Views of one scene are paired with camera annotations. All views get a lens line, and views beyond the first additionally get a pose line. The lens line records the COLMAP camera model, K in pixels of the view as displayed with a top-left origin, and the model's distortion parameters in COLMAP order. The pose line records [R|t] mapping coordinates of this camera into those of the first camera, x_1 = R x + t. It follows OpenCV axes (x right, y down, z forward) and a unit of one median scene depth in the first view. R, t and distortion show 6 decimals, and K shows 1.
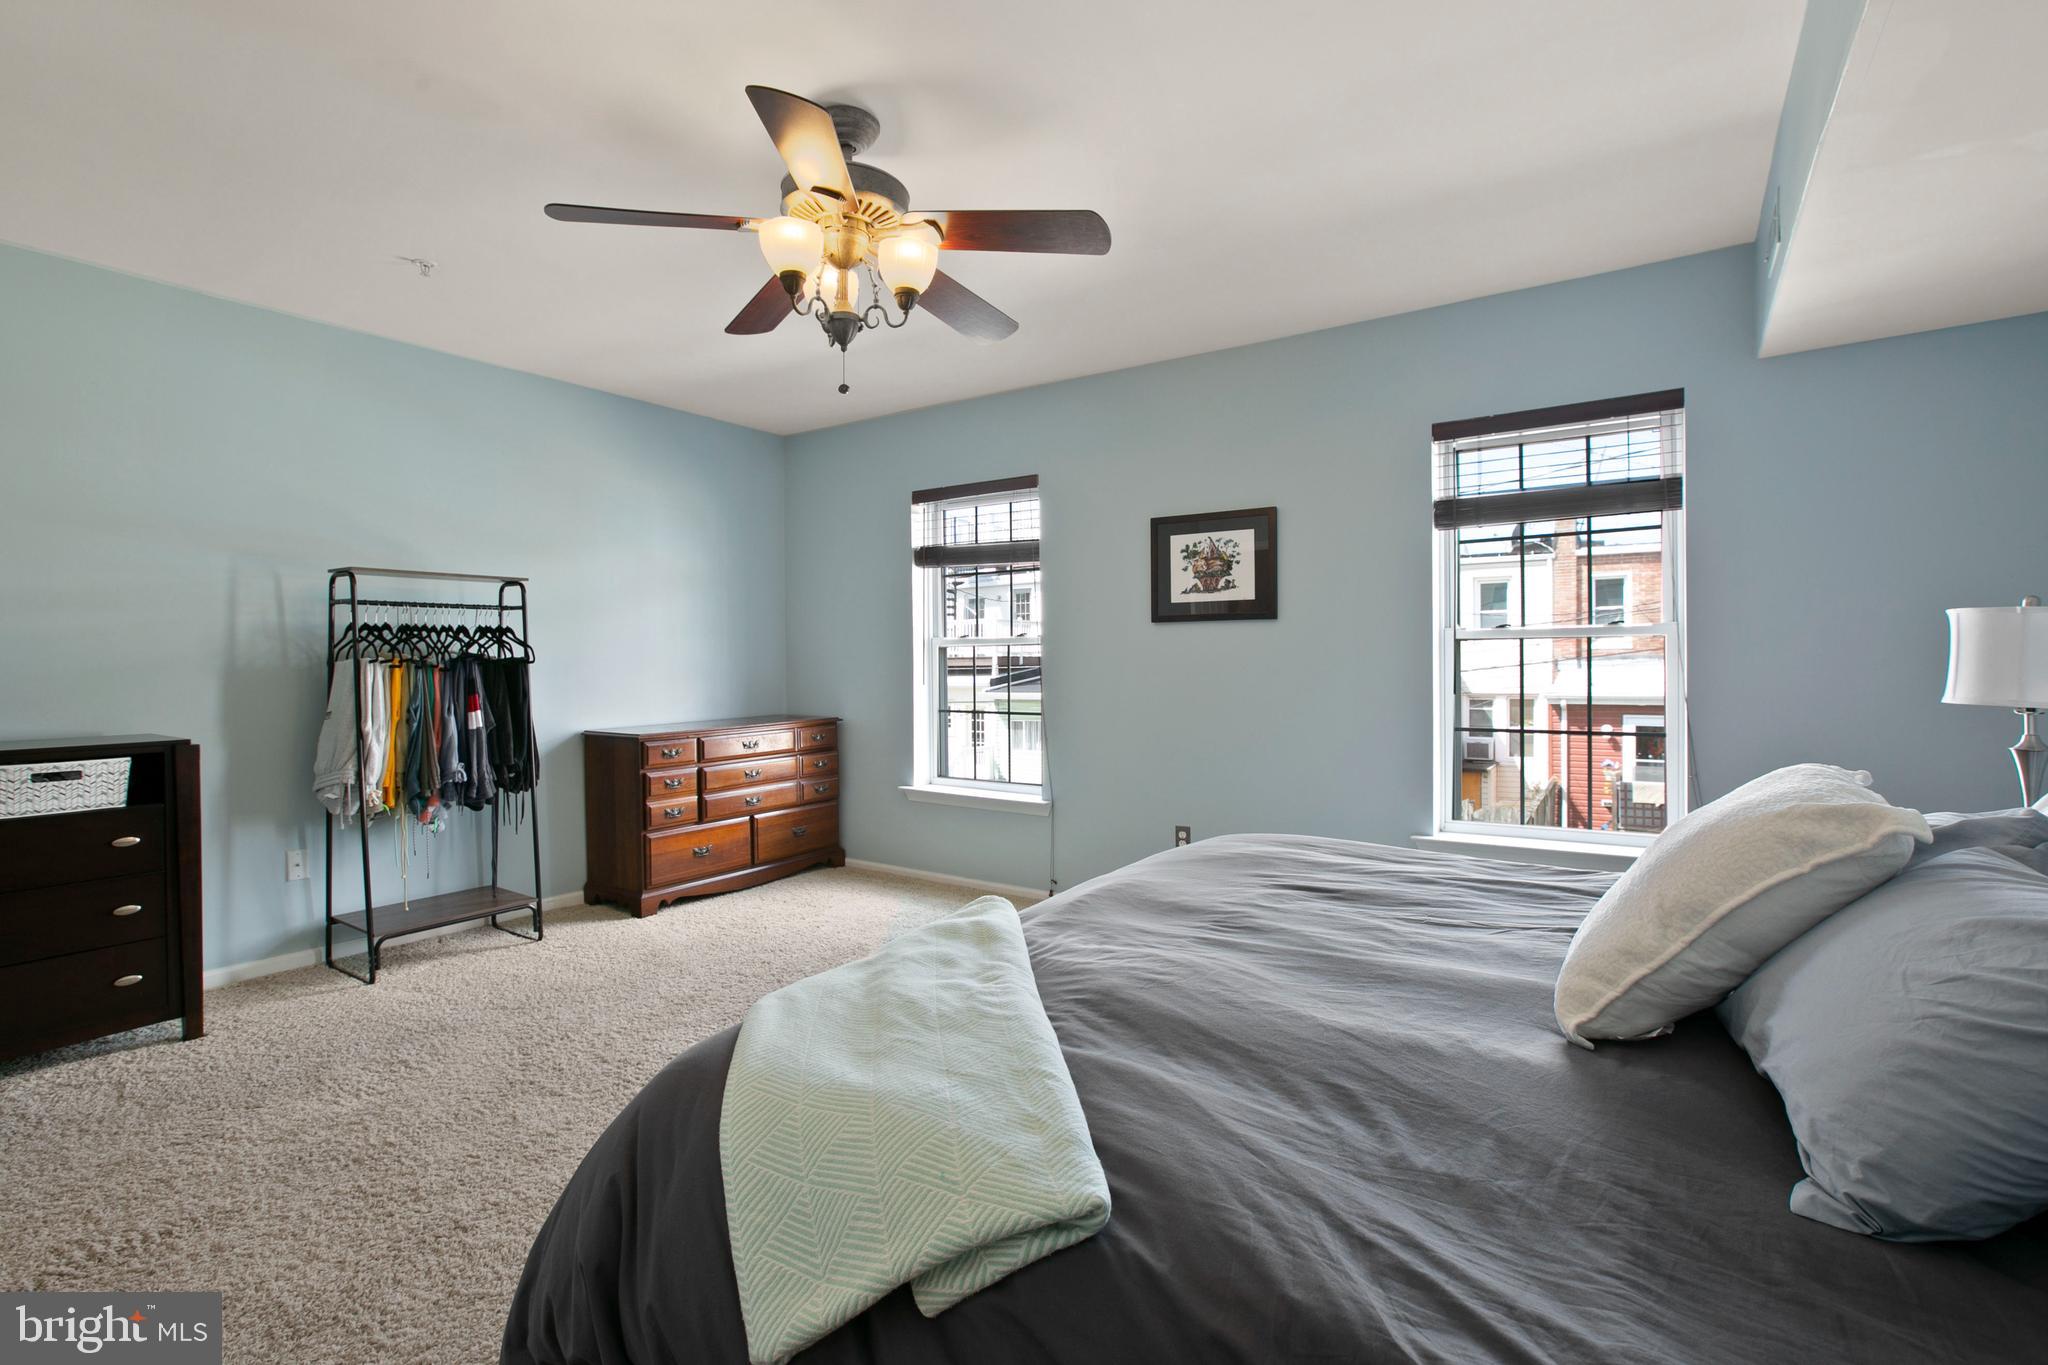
lens RADIAL K [[929.5, 0, 1018.5], [0, 929.5, 676.5], [0, 0, 1]] dist [0.002027, 0.003504]
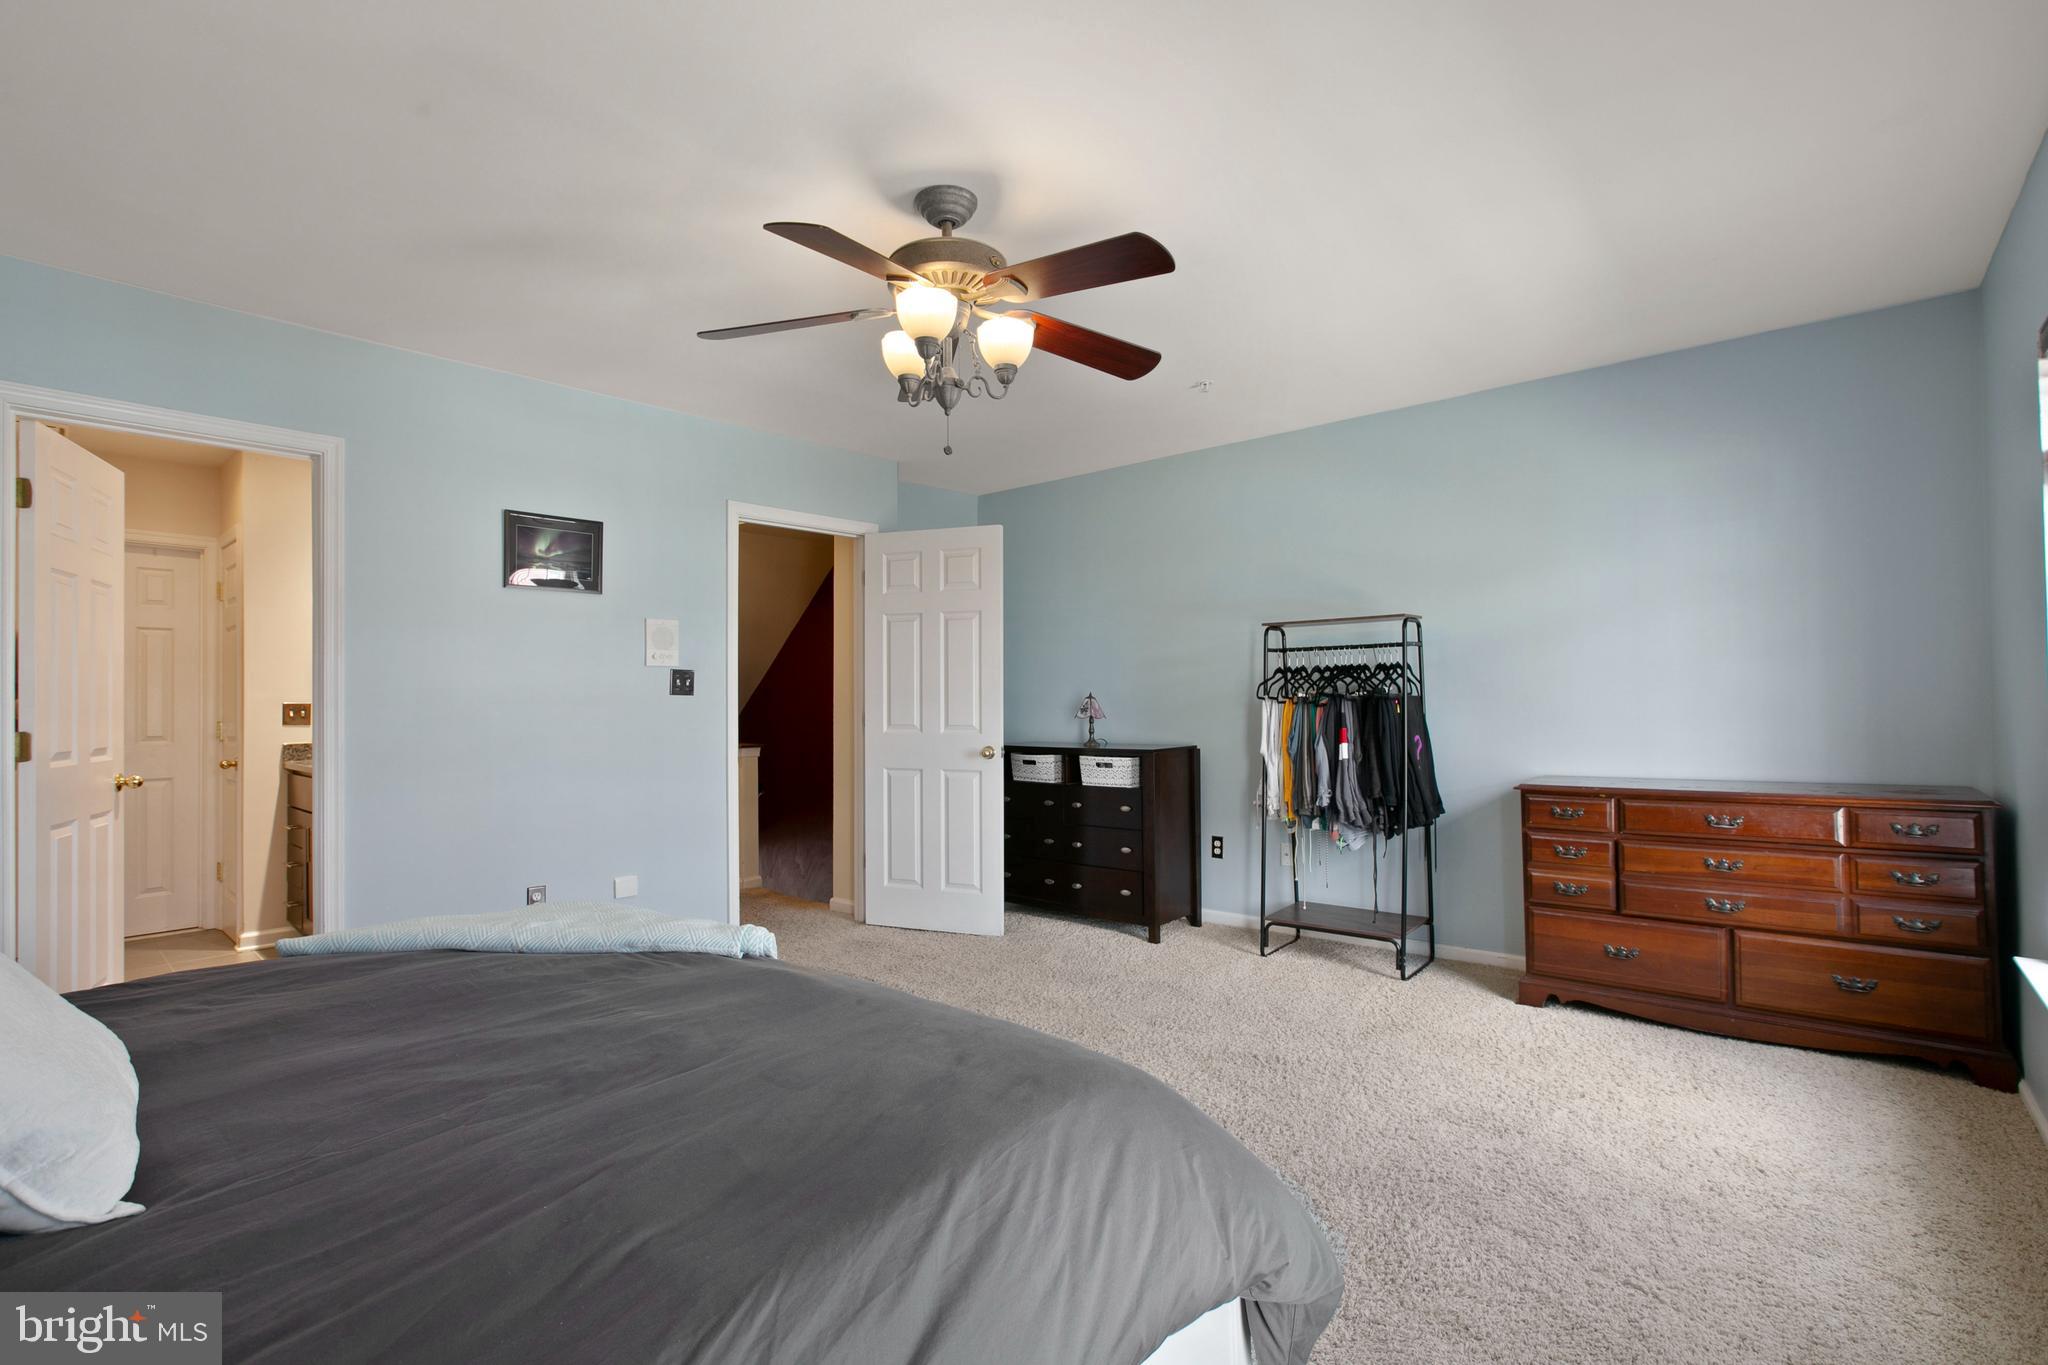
lens RADIAL K [[929.5, 0, 1014.7], [0, 929.5, 692.9], [0, 0, 1]] dist [0.002027, 0.003504]
pose [[-0.092378, -0.002841, -0.995720, 0.532267], [-0.008304, 0.999963, -0.002083, -0.016236], [0.995689, 0.008076, -0.092398, 0.722424]]
